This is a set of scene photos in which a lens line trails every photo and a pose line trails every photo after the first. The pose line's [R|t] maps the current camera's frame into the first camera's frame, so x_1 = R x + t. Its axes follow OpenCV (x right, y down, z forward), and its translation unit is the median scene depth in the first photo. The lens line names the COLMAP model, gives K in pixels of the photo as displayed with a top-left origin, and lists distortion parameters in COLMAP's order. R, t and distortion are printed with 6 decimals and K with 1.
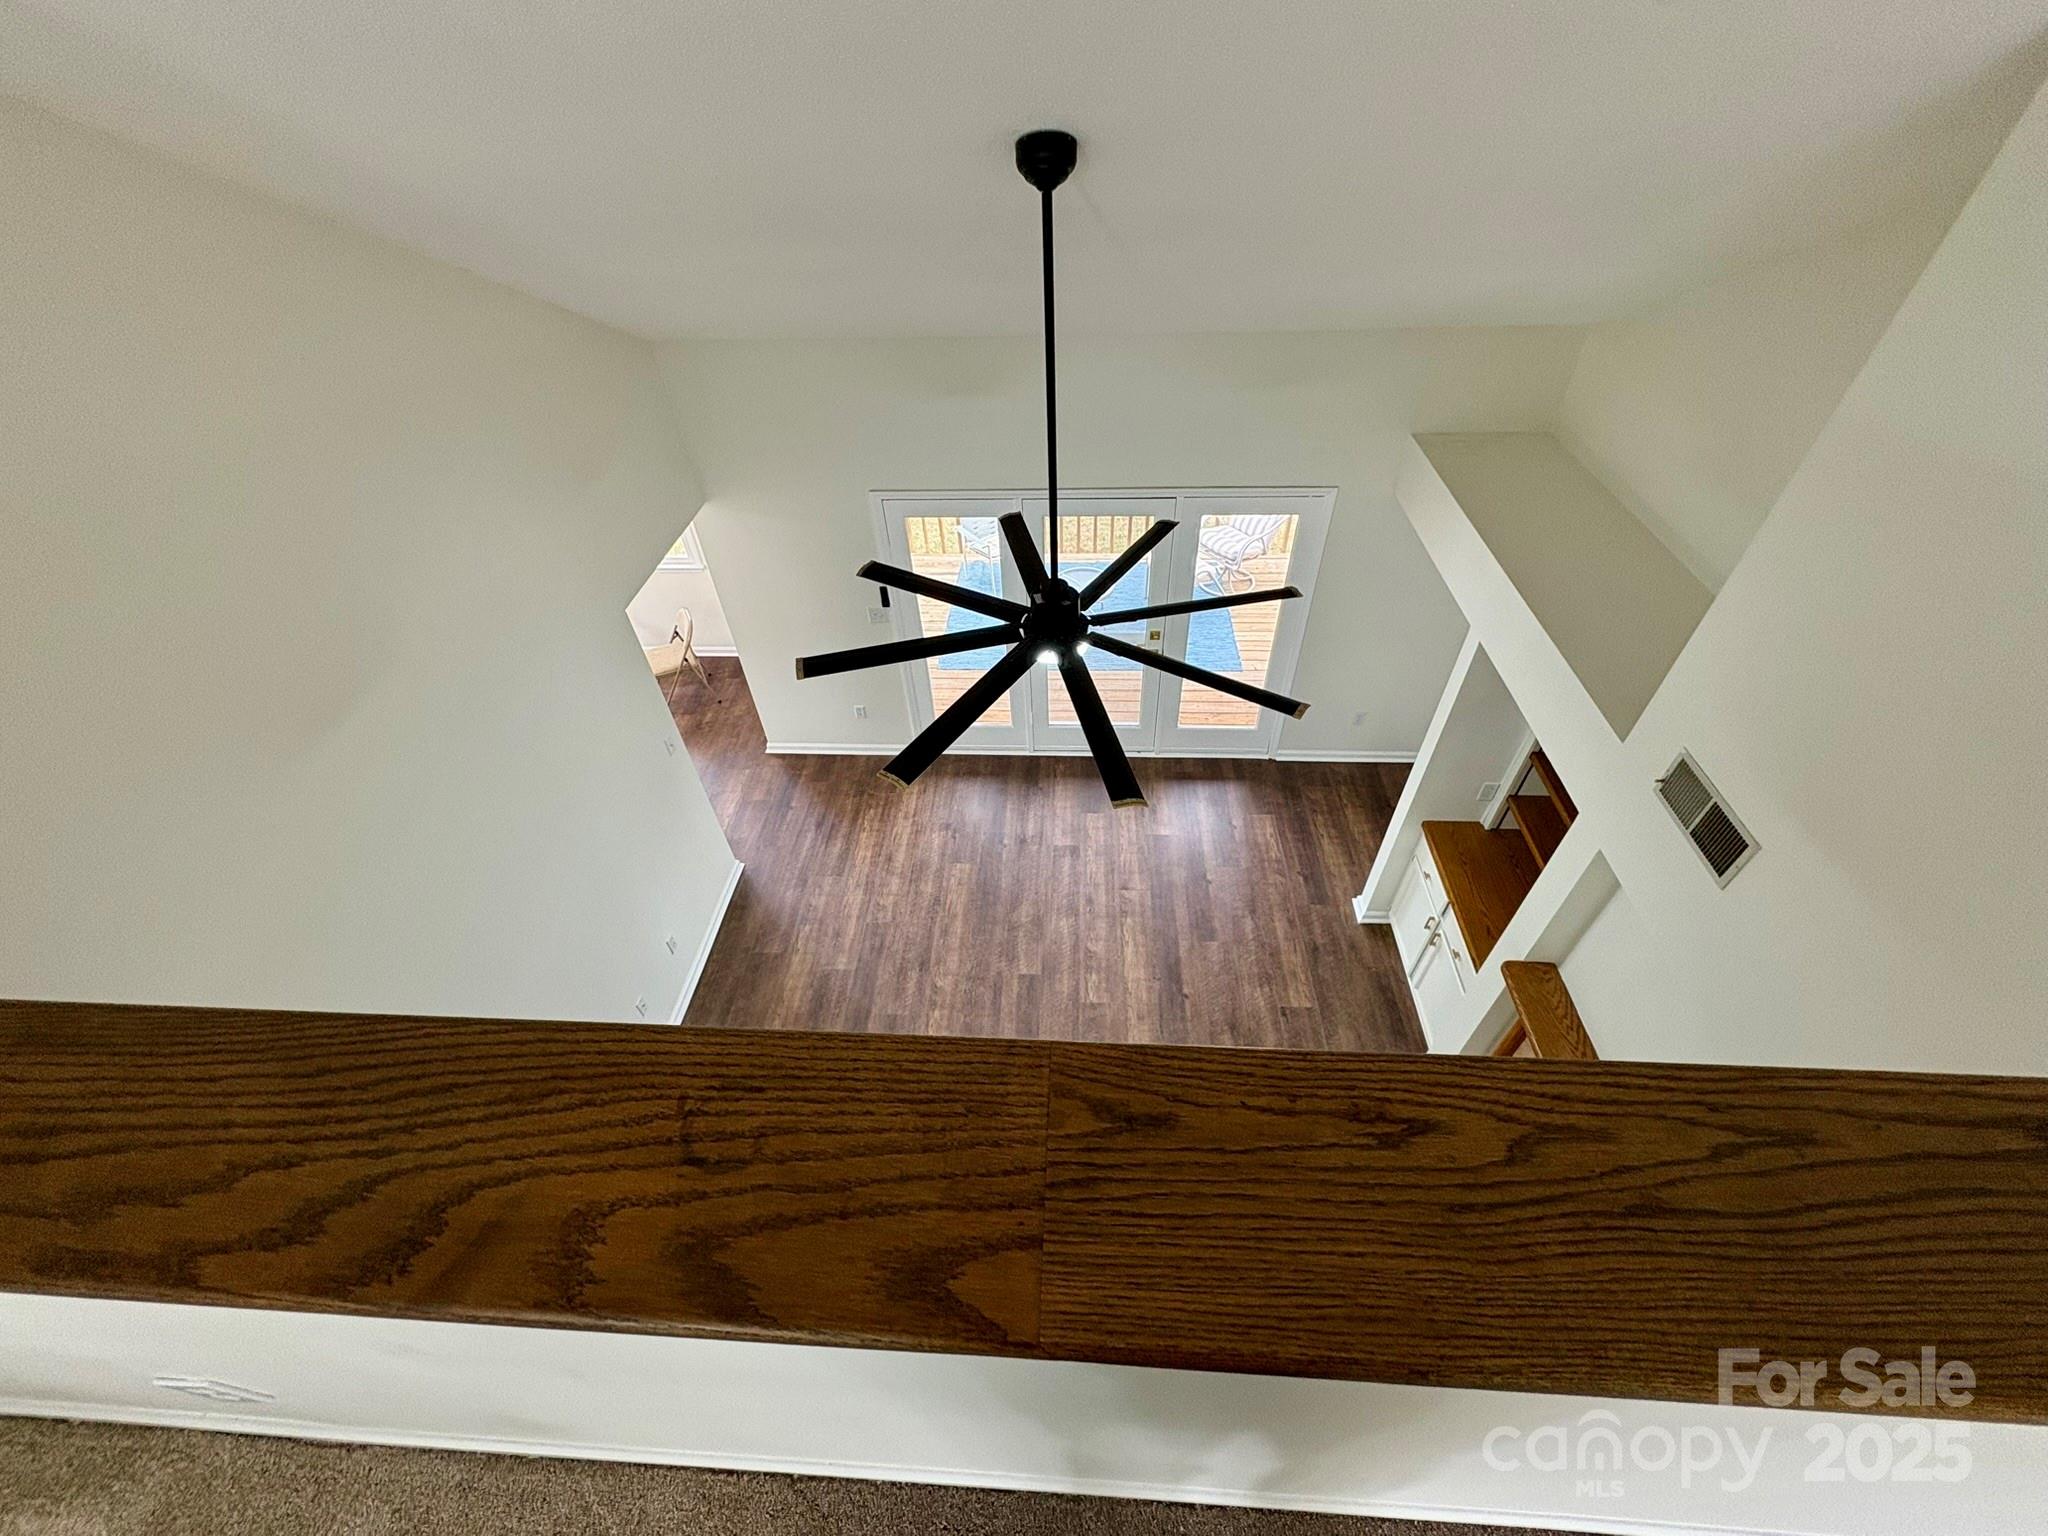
lens RADIAL K [[815.3, 0, 1032.1], [0, 815.3, 781.1], [0, 0, 1]] dist [-0.000781, 0.000377]
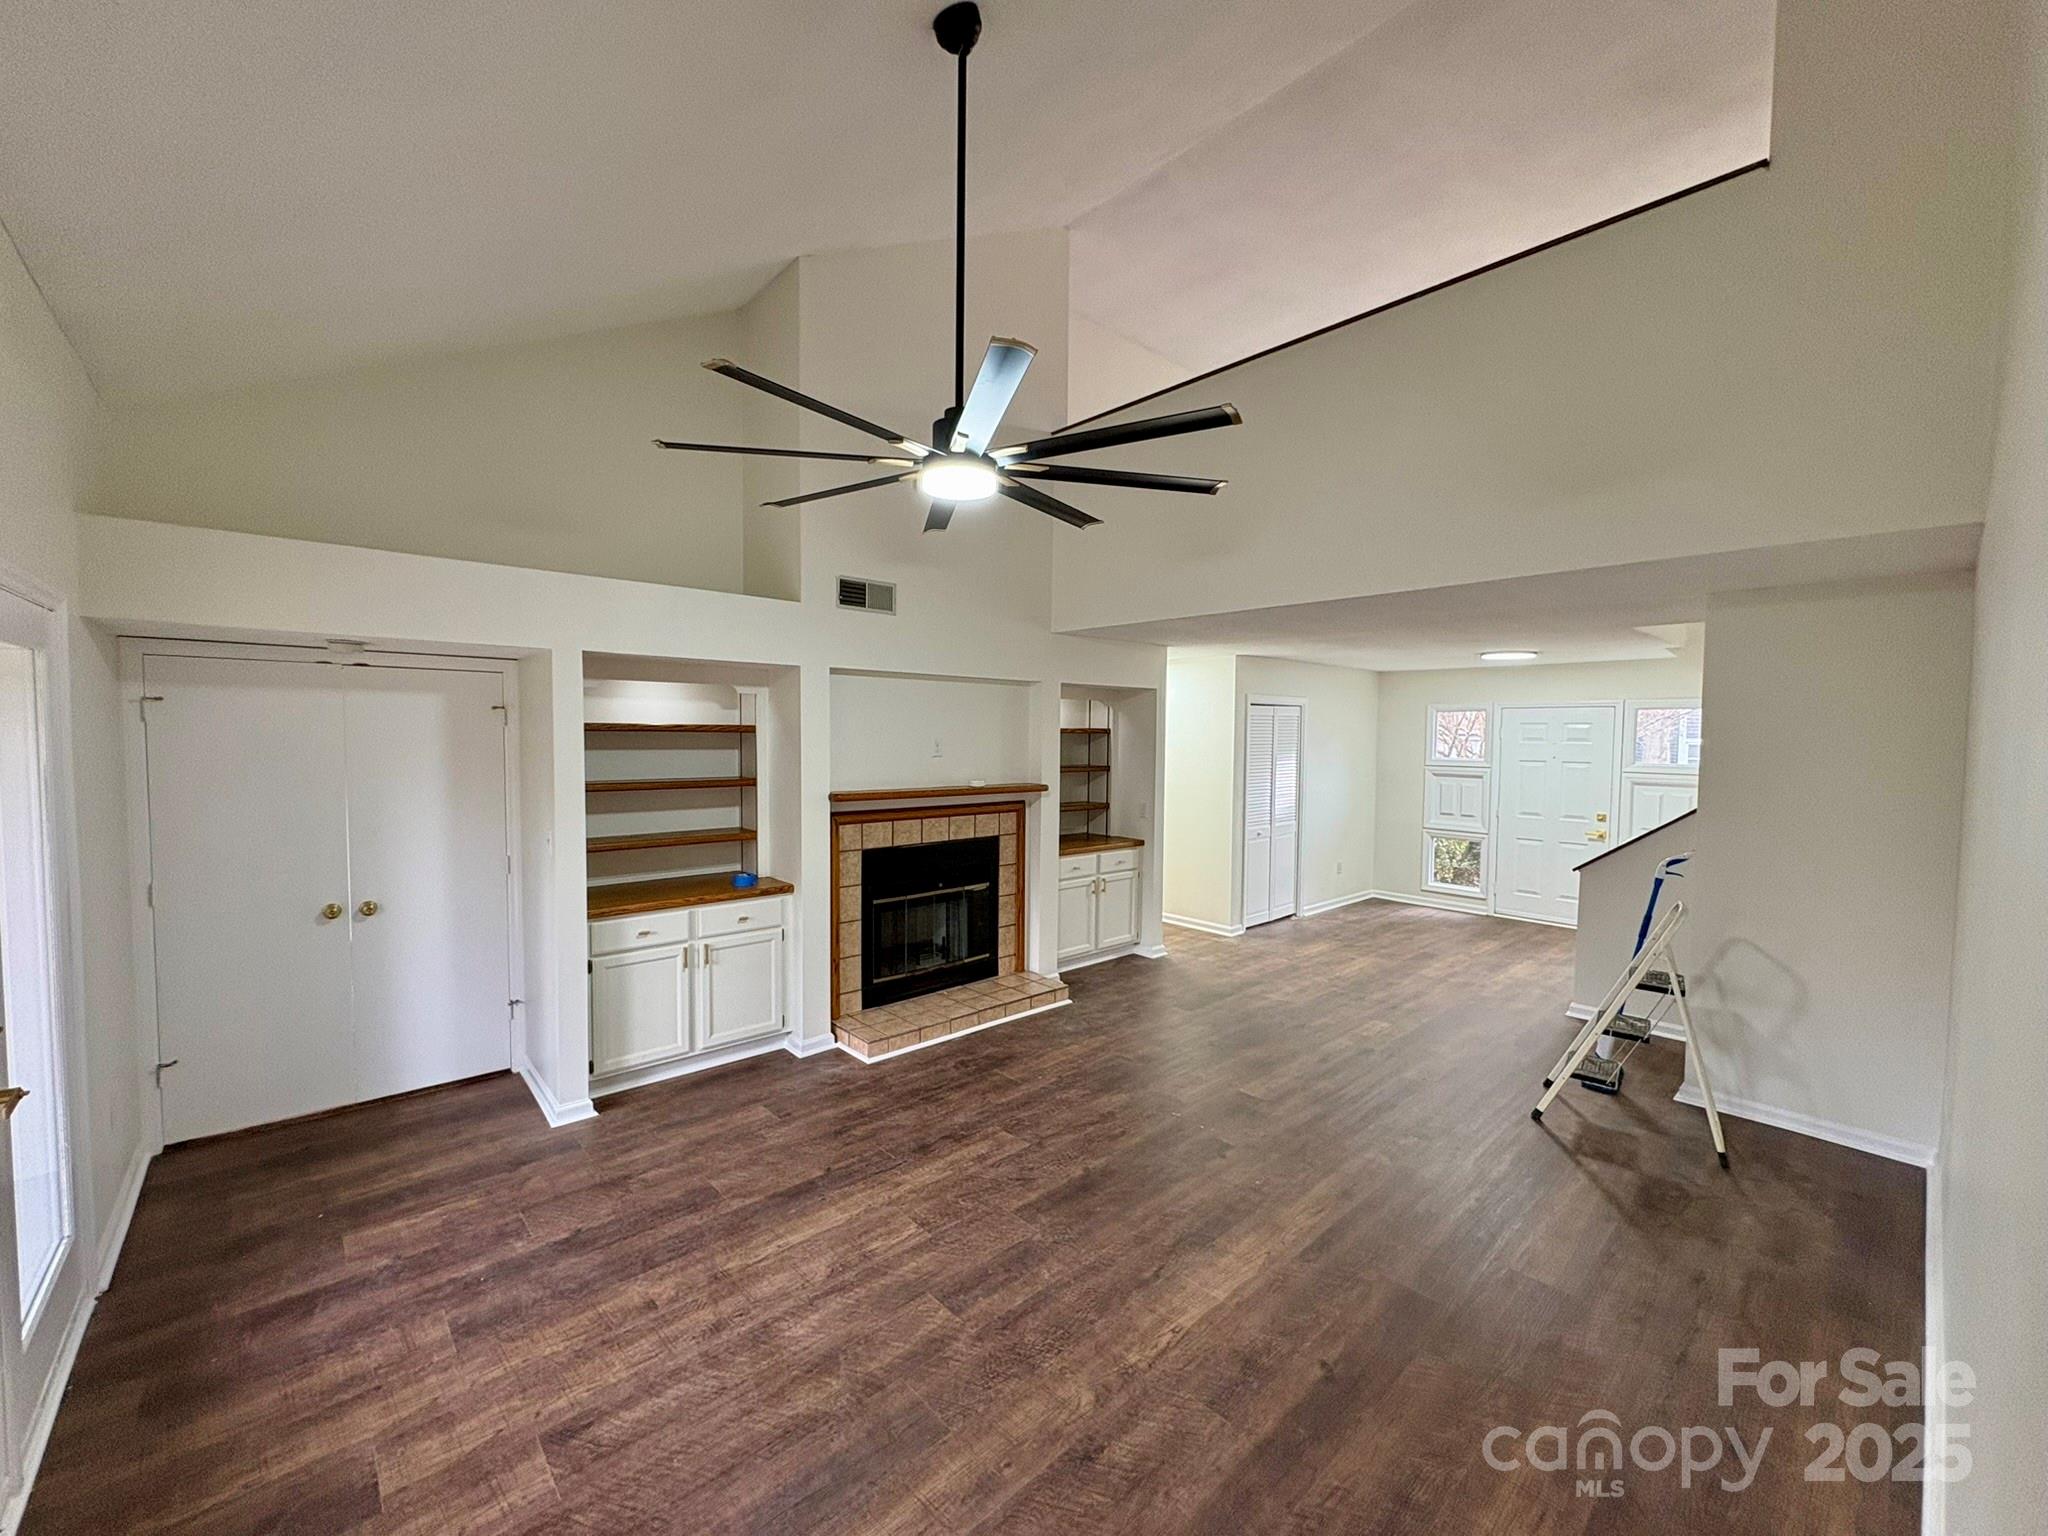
lens RADIAL K [[815.3, 0, 1027.6], [0, 815.3, 774.9], [0, 0, 1]] dist [-0.000781, 0.000377]
pose [[-0.711039, -0.006322, 0.703124, -0.394536], [0.509786, 0.684085, 0.521676, -0.225903], [-0.484295, 0.729375, -0.483189, 0.974400]]
